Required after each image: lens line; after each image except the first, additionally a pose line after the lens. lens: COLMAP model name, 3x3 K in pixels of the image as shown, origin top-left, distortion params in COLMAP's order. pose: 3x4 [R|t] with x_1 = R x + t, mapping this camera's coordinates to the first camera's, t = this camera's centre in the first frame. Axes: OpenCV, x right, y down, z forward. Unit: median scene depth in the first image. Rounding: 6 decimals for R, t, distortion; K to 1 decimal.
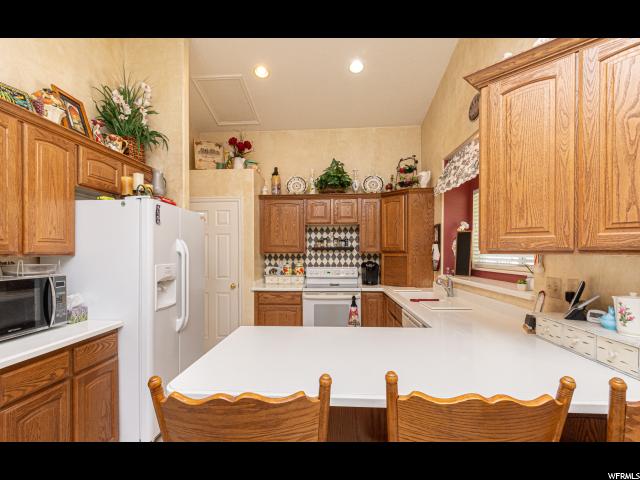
lens RADIAL K [[309.5, 0, 313.8], [0, 309.5, 253.6], [0, 0, 1]] dist [0.004026, -0.000603]
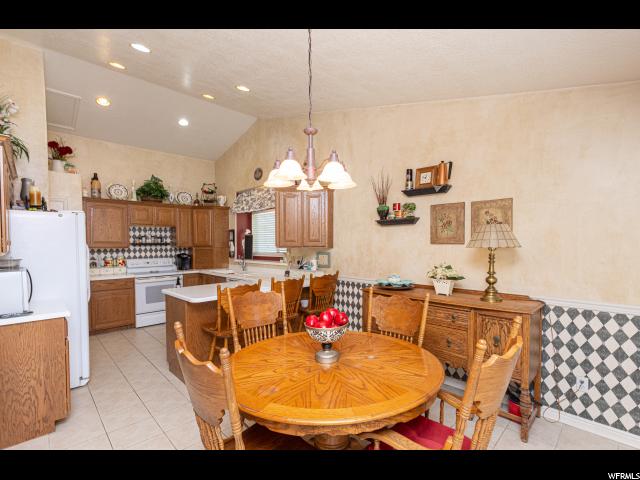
lens RADIAL K [[290.6, 0, 335.1], [0, 290.6, 252.4], [0, 0, 1]] dist [-0.010101, -0.001366]
pose [[0.645701, -0.024094, 0.763211, -0.419090], [0.006195, 0.999634, 0.026316, -0.009647], [-0.763566, -0.012264, 0.645614, -0.414444]]
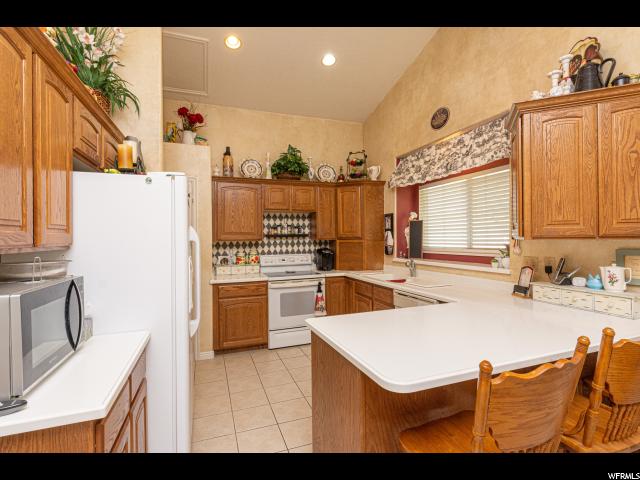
lens RADIAL K [[313.9, 0, 324.2], [0, 313.9, 237.4], [0, 0, 1]] dist [-0.001932, 0.000265]
pose [[0.911769, -0.007502, 0.410636, -0.277965], [0.010950, 0.999922, -0.006046, -0.003726], [-0.410558, 0.010009, 0.911779, 0.050047]]
